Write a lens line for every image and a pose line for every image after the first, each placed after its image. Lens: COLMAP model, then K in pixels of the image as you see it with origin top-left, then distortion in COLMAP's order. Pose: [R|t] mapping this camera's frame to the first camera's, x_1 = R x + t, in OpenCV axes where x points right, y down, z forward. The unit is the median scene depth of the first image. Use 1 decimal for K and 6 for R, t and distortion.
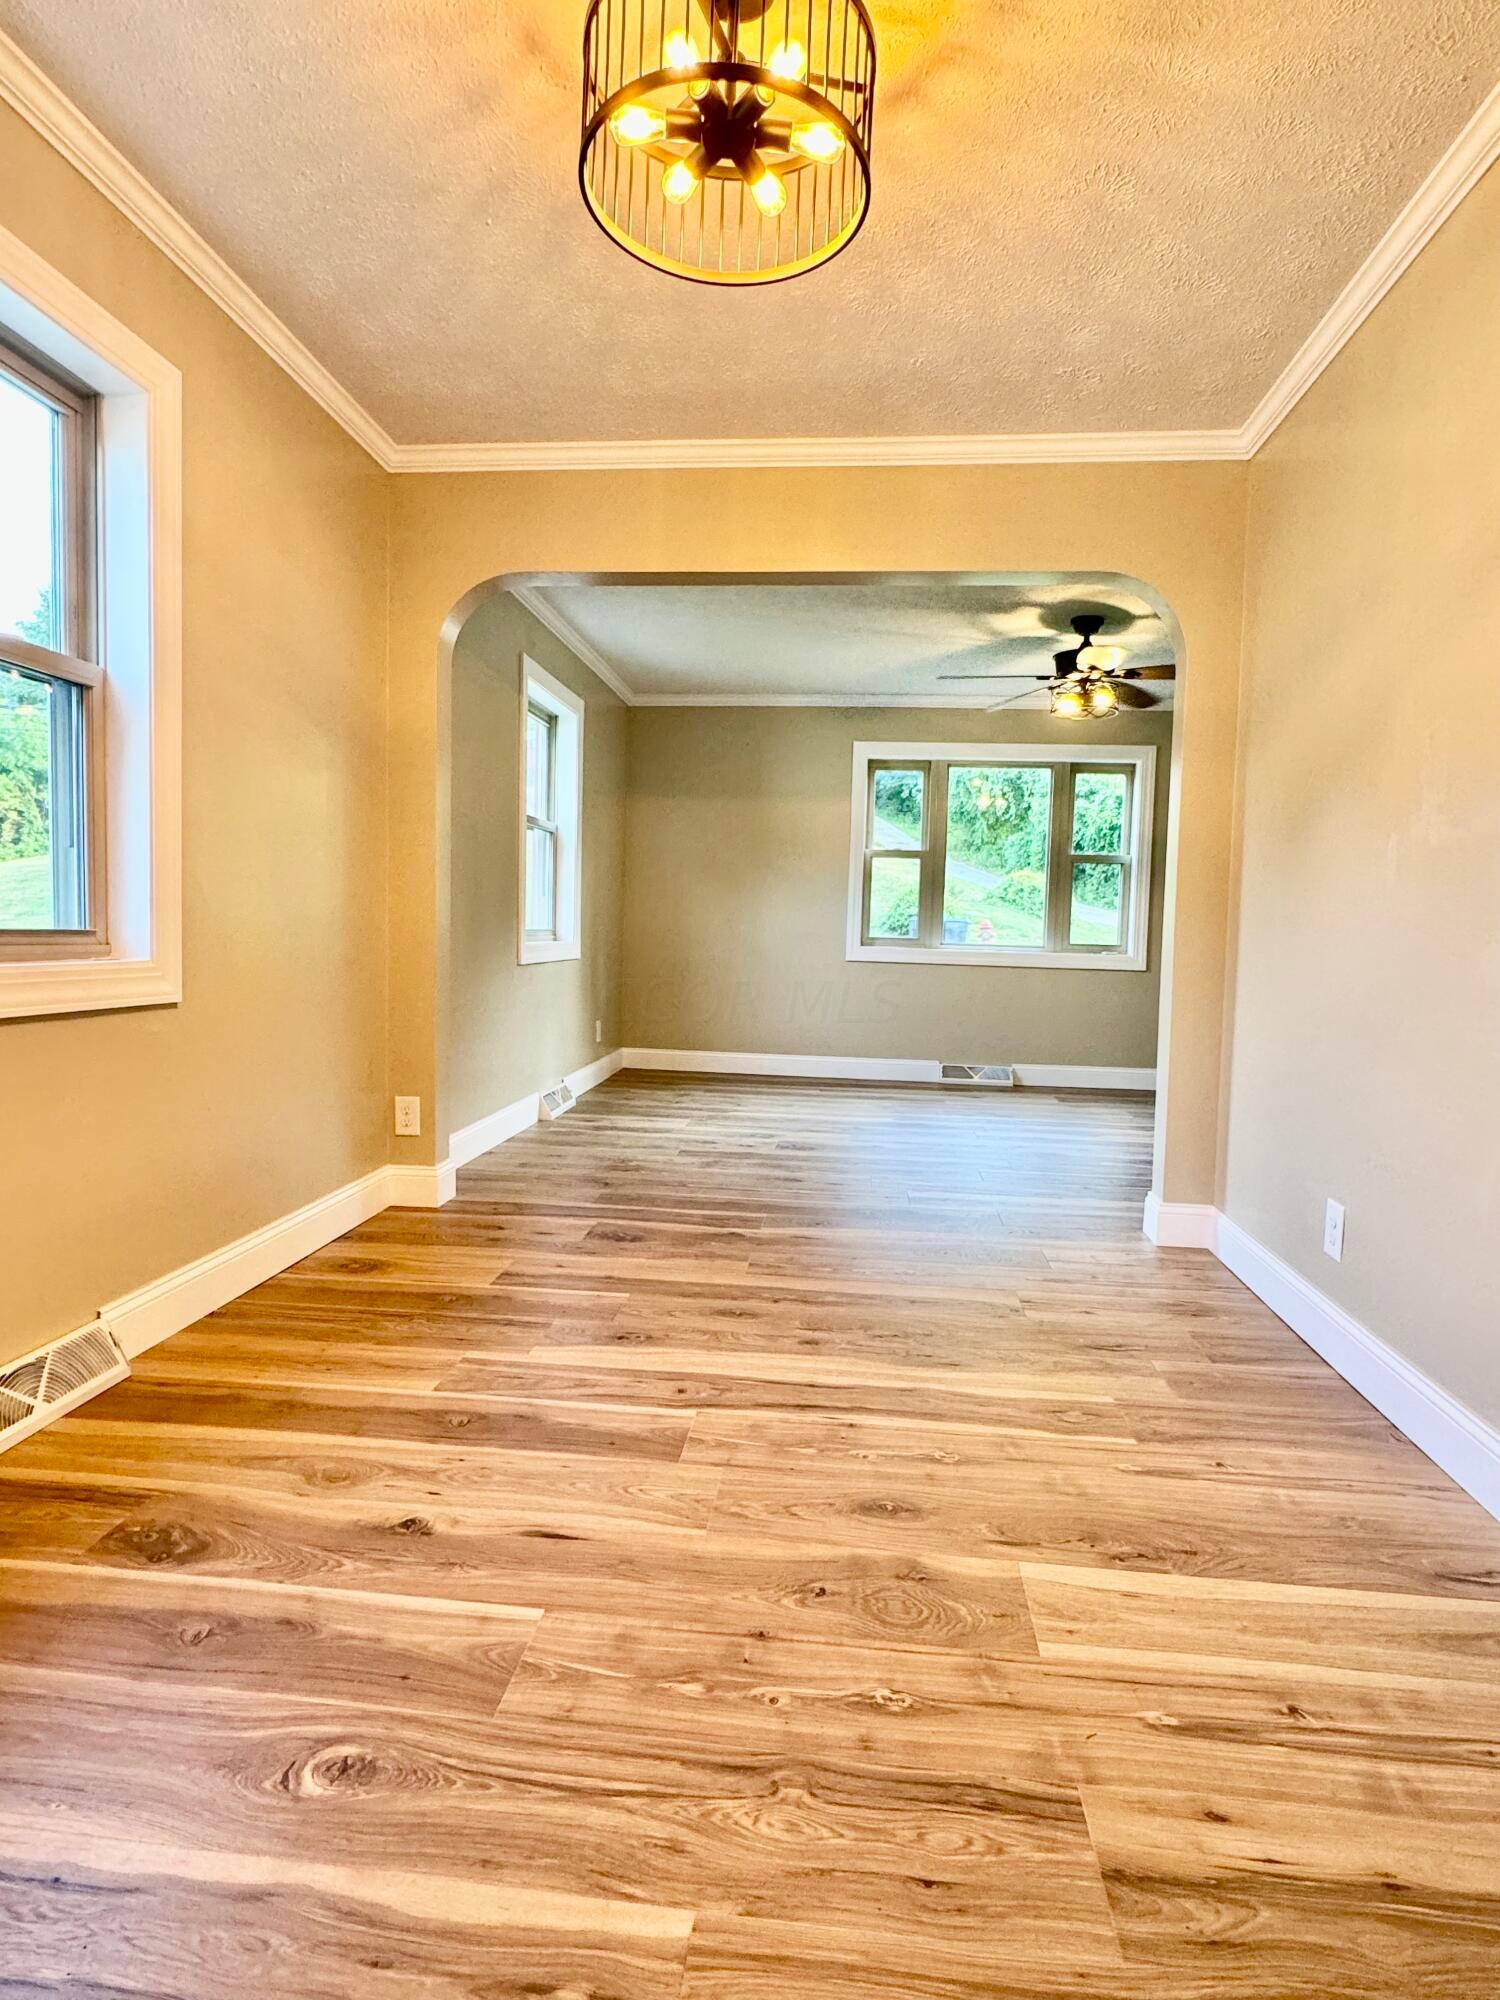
lens RADIAL K [[1056.2, 0, 750.7], [0, 1056.2, 997.7], [0, 0, 1]] dist [-0.000128, -0.000001]
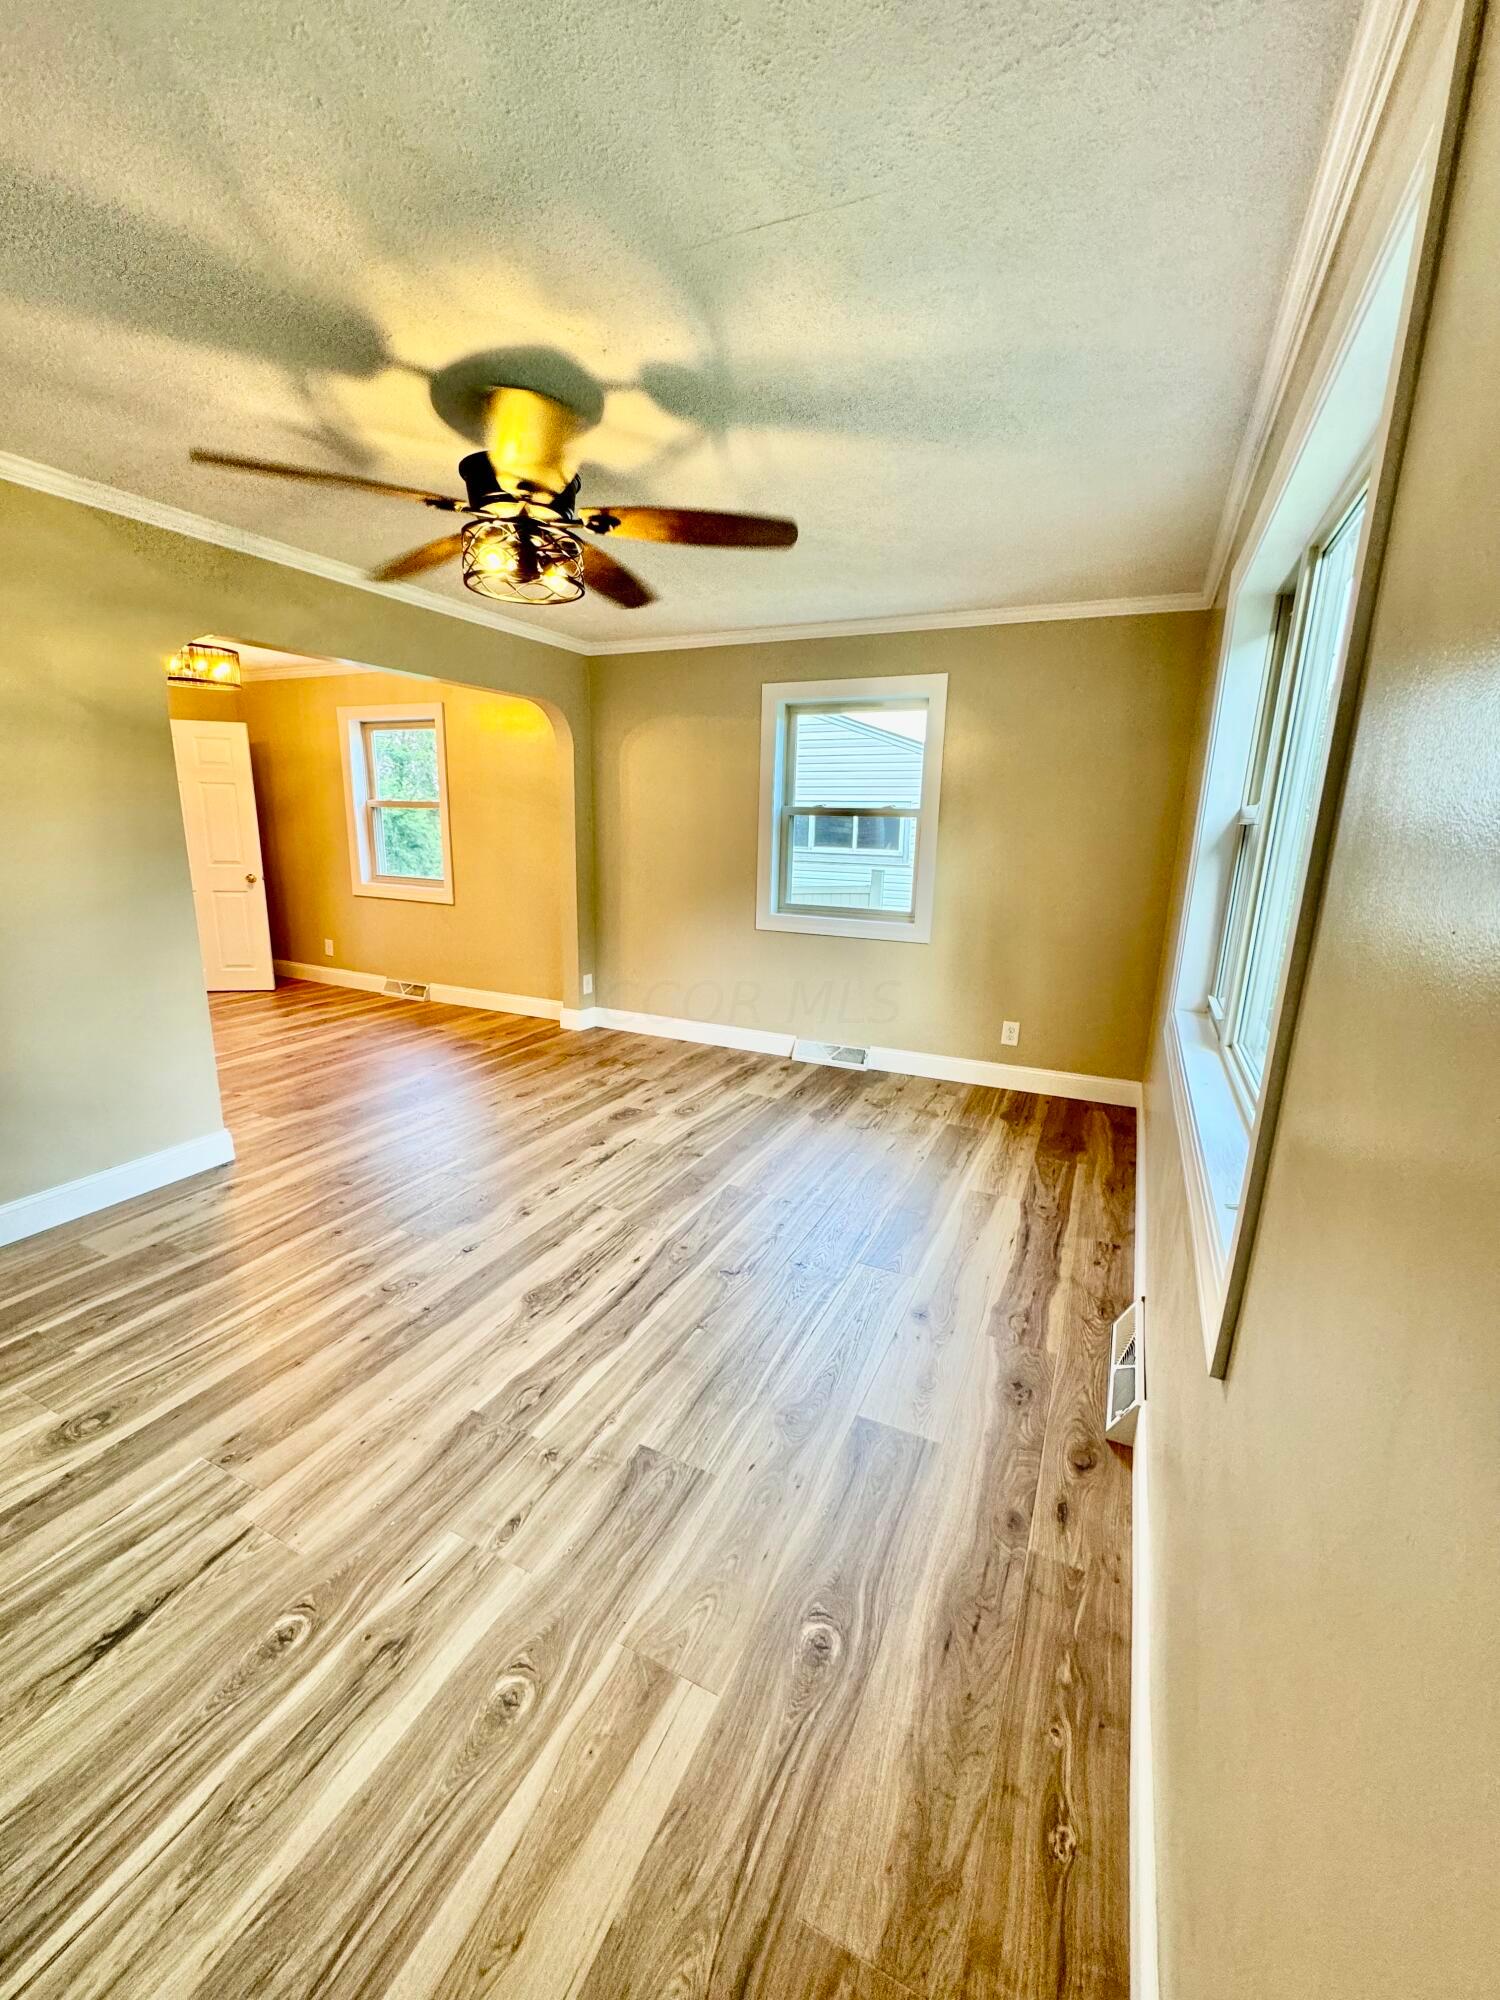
lens RADIAL K [[815.9, 0, 742.7], [0, 815.9, 1002.8], [0, 0, 1]] dist [0.000744, 0.000005]
pose [[-0.326632, 0.177411, -0.928352, 1.352900], [-0.102068, 0.969860, 0.221255, -0.299470], [0.939624, 0.167024, -0.298679, 2.370941]]
